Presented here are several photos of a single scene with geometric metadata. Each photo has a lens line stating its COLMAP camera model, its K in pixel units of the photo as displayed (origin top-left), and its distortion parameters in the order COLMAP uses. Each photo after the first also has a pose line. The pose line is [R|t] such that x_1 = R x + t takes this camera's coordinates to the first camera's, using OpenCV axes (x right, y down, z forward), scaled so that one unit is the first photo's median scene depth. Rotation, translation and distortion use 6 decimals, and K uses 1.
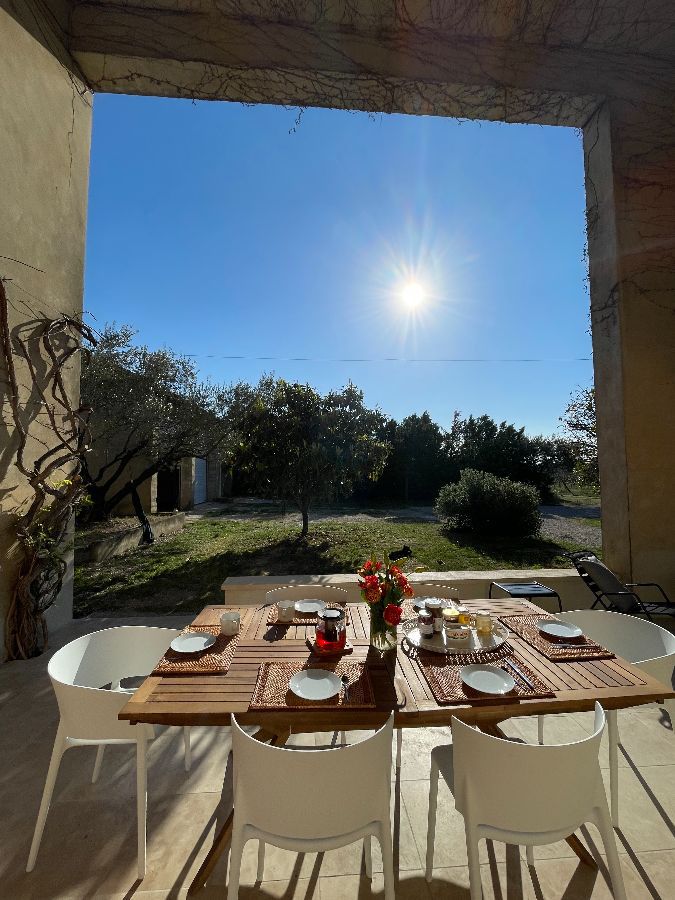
lens RADIAL K [[360.7, 0, 337.5], [0, 360.7, 448.6], [0, 0, 1]] dist [-0.002134, -0.000212]
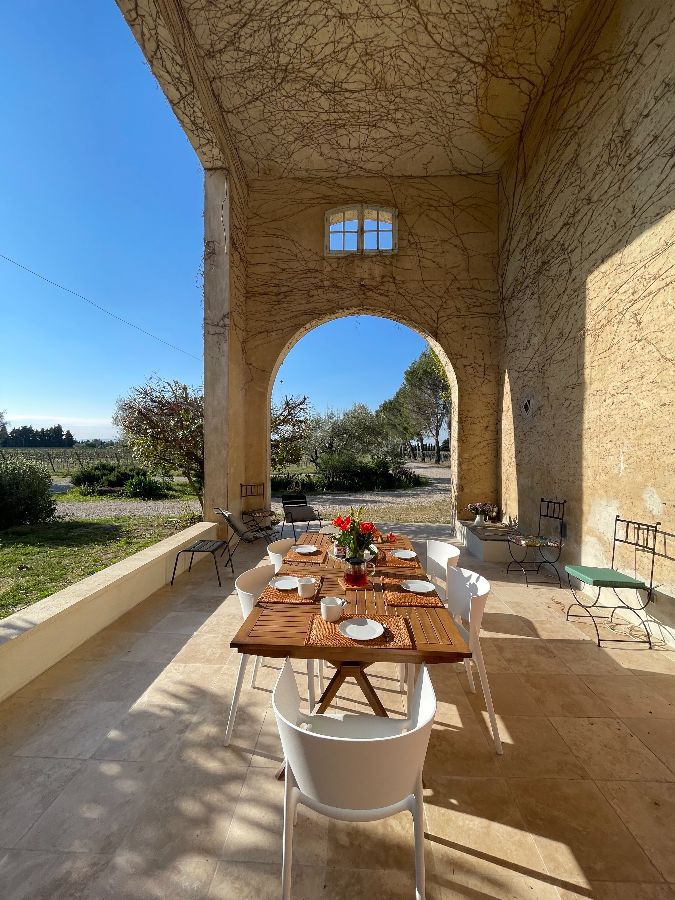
lens RADIAL K [[360.7, 0, 337.6], [0, 360.7, 451.7], [0, 0, 1]] dist [-0.002134, -0.000212]
pose [[0.121359, -0.002700, 0.992605, -0.530138], [-0.057656, 0.998289, 0.009765, 0.034470], [-0.990933, -0.058414, 0.120996, 0.377781]]
